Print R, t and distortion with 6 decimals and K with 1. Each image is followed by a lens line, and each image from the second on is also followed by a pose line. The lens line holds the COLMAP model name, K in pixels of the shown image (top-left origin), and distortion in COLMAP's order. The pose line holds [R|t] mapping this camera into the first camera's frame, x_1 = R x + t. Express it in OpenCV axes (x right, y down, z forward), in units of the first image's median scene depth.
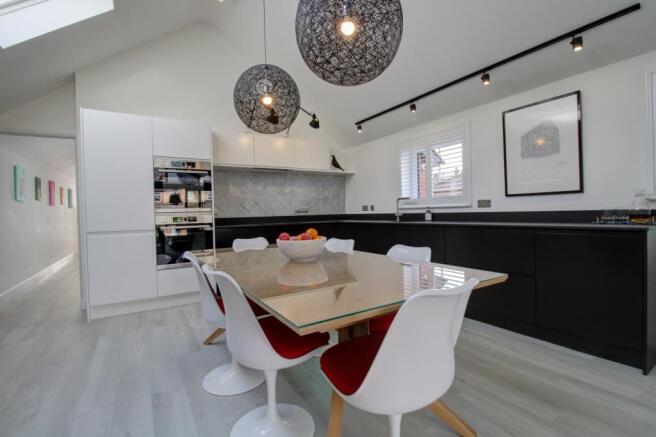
lens RADIAL K [[307.7, 0, 328.2], [0, 307.7, 217.7], [0, 0, 1]] dist [-0.013109, -0.001322]
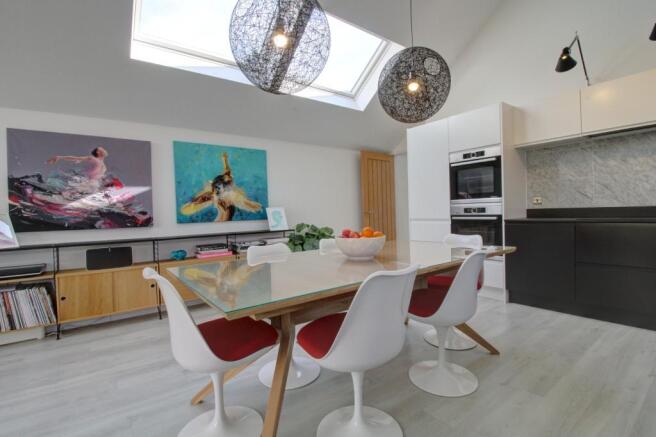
lens RADIAL K [[307.7, 0, 325.9], [0, 307.7, 218.3], [0, 0, 1]] dist [-0.013109, -0.001322]
pose [[0.079816, 0.041578, -0.995942, 0.395900], [0.009320, 0.999055, 0.042455, -0.012376], [0.996766, -0.012671, 0.079354, 0.357139]]
